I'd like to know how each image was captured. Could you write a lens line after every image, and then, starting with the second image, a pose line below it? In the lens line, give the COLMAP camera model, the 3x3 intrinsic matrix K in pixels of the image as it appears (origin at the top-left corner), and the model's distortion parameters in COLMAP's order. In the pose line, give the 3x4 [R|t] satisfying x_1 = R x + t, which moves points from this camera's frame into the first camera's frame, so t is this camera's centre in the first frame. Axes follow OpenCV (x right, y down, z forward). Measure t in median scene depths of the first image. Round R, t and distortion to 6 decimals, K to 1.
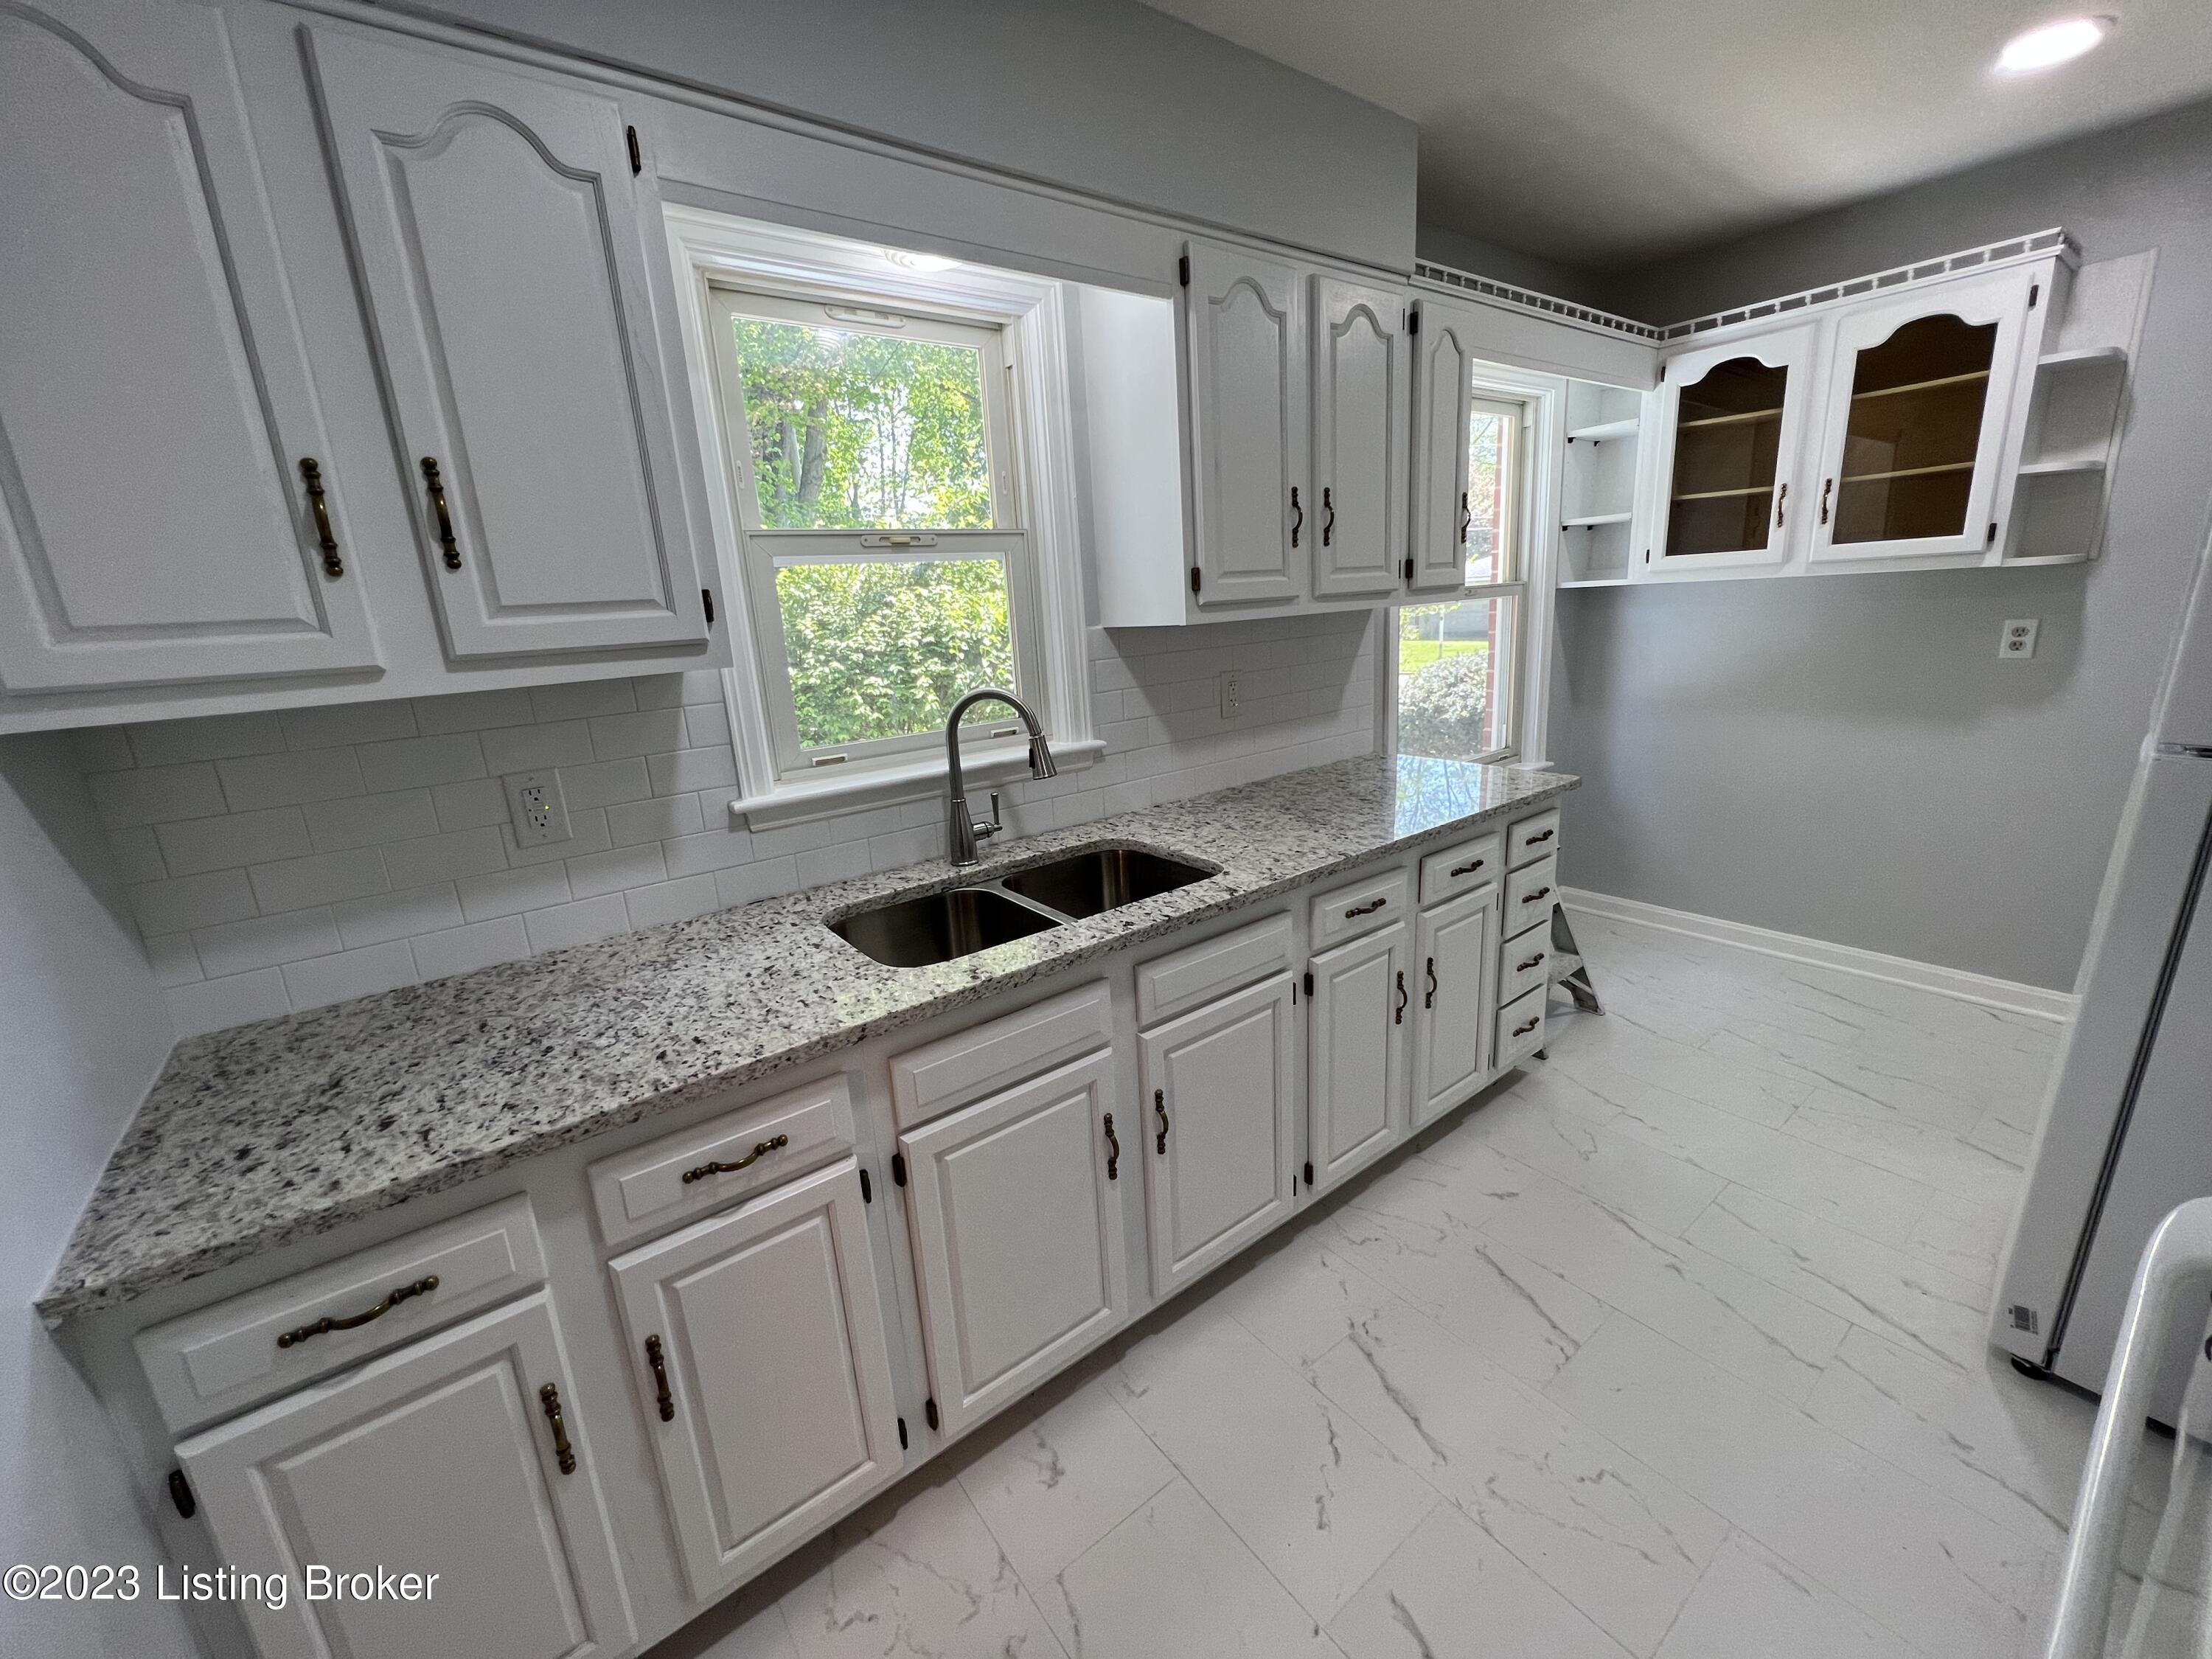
lens RADIAL K [[884.9, 0, 1099.3], [0, 884.9, 826.5], [0, 0, 1]] dist [-0.002634, 0.000681]
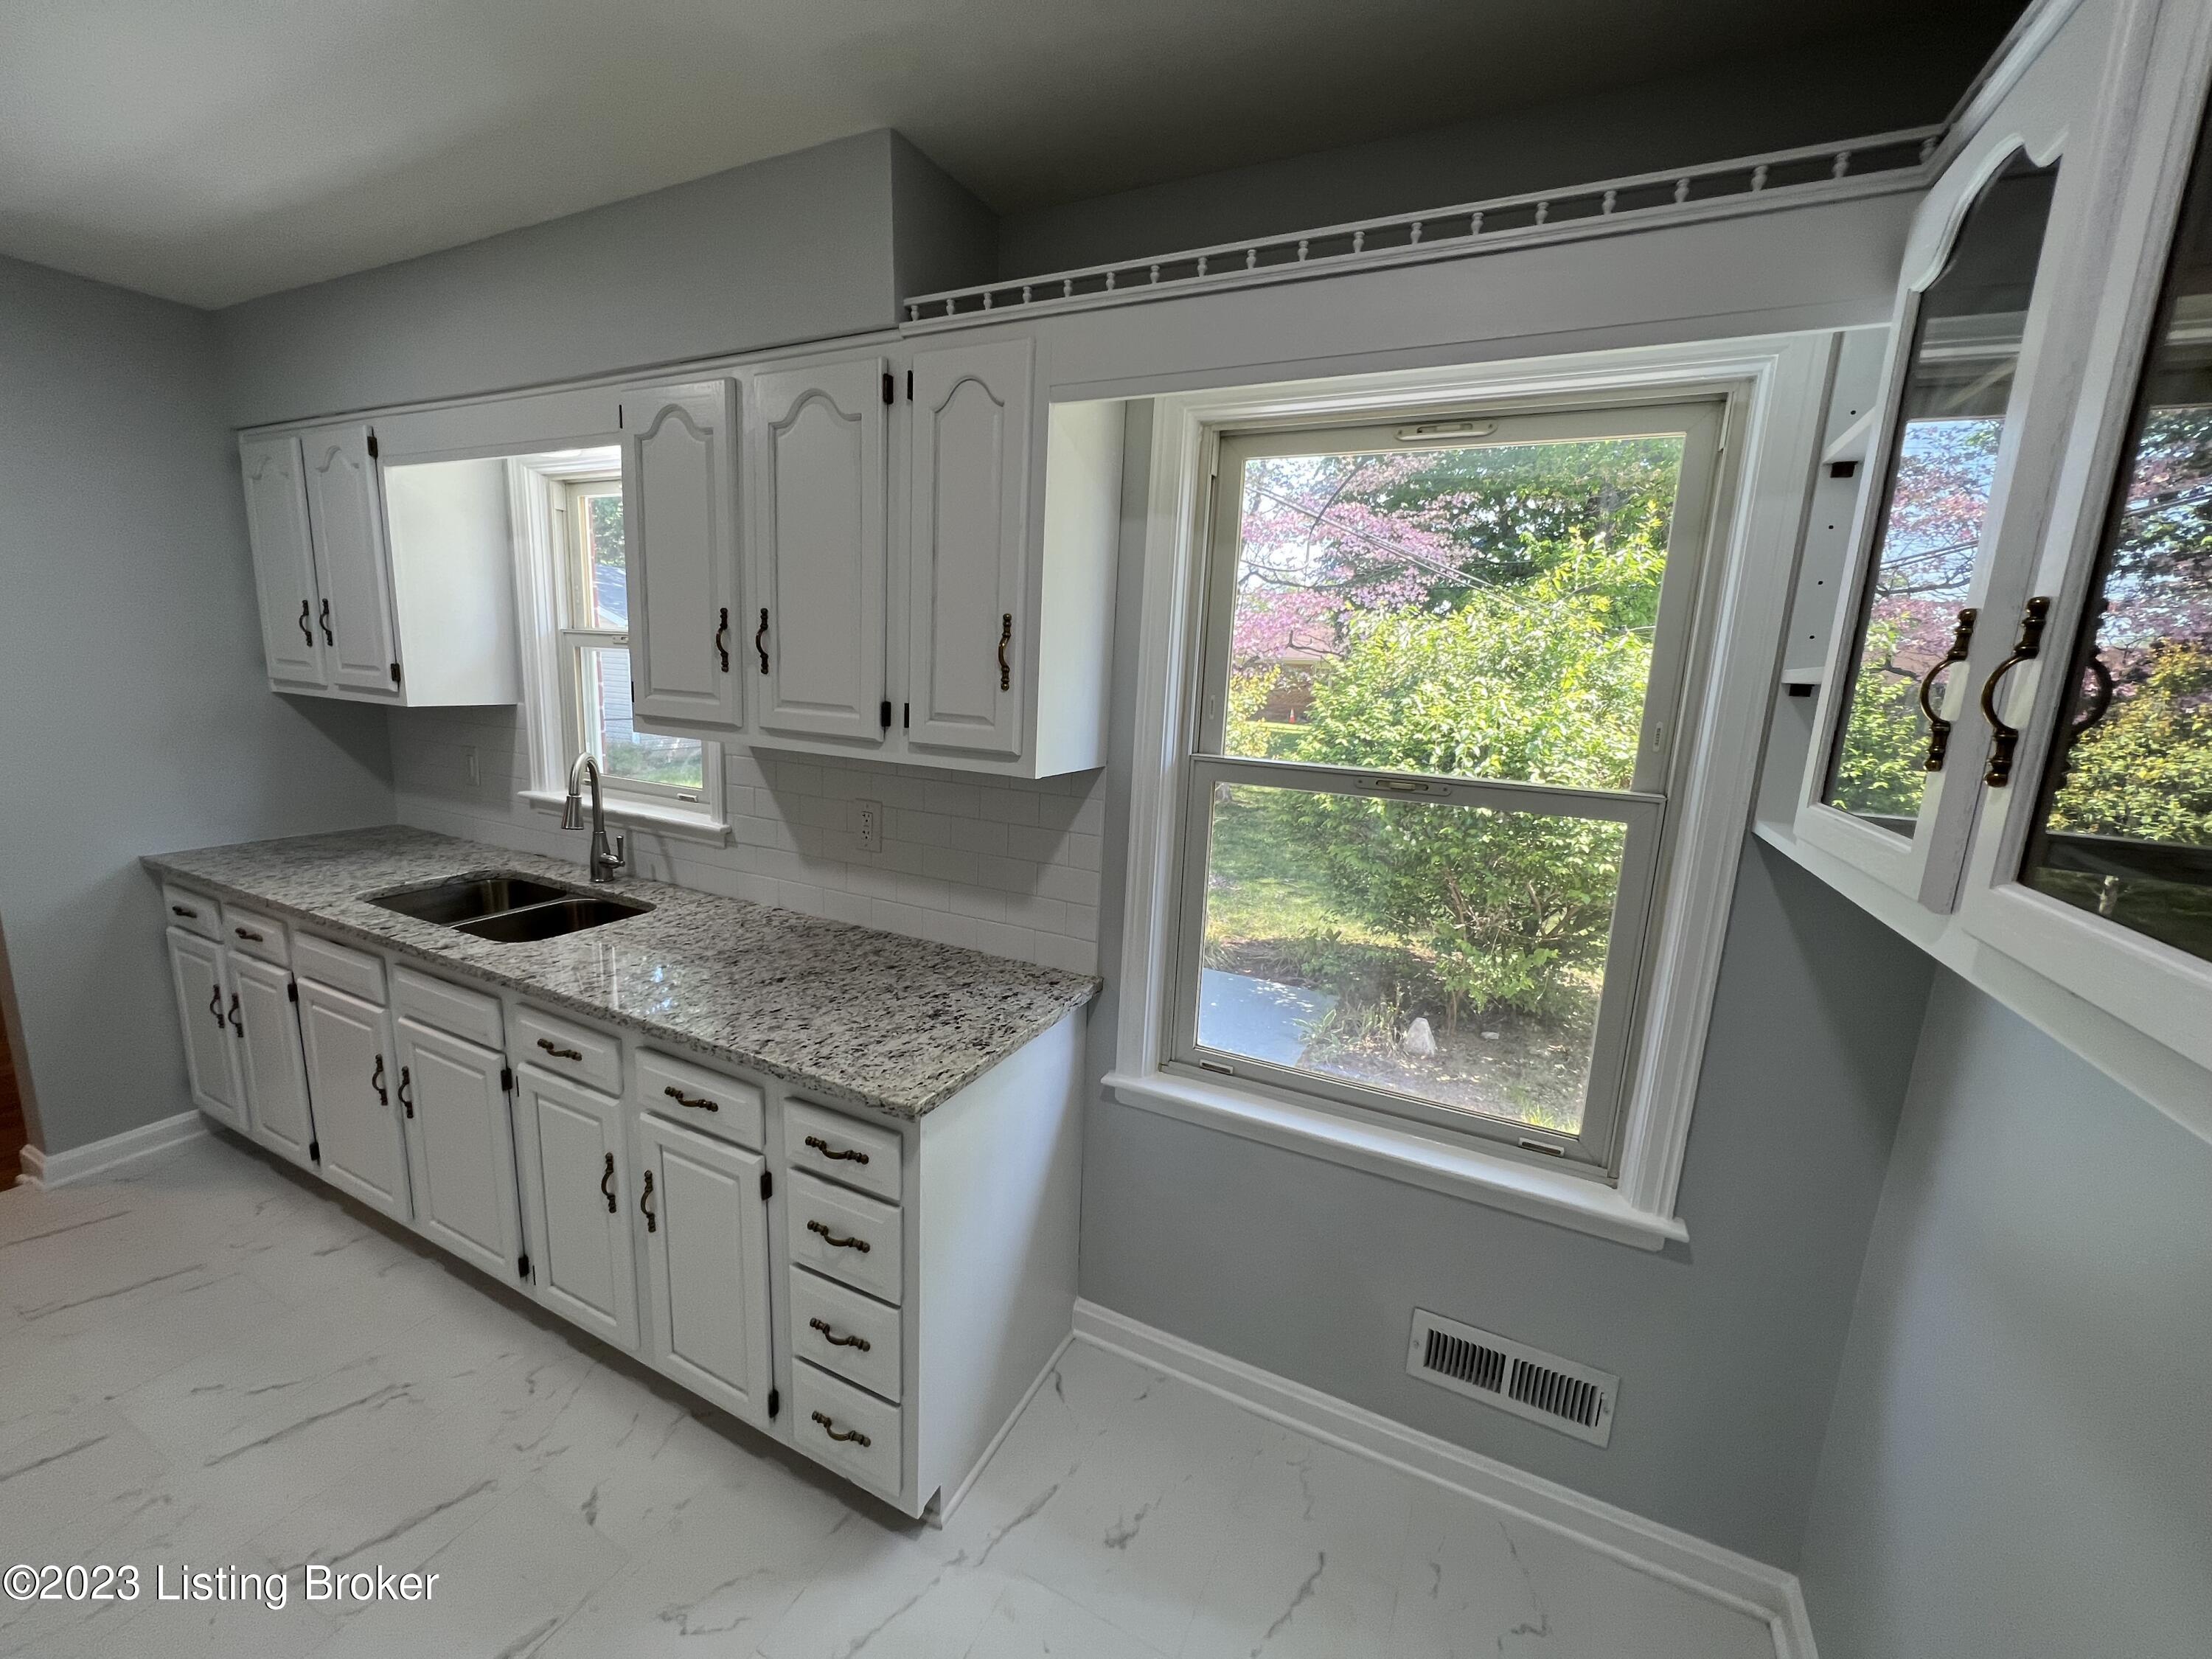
lens RADIAL K [[884.9, 0, 1099.1], [0, 884.9, 830.3], [0, 0, 1]] dist [-0.002634, 0.000681]
pose [[0.440708, 0.246888, -0.863031, 1.271560], [-0.291973, 0.948580, 0.122264, -0.400156], [0.848839, 0.198099, 0.490131, 0.948143]]
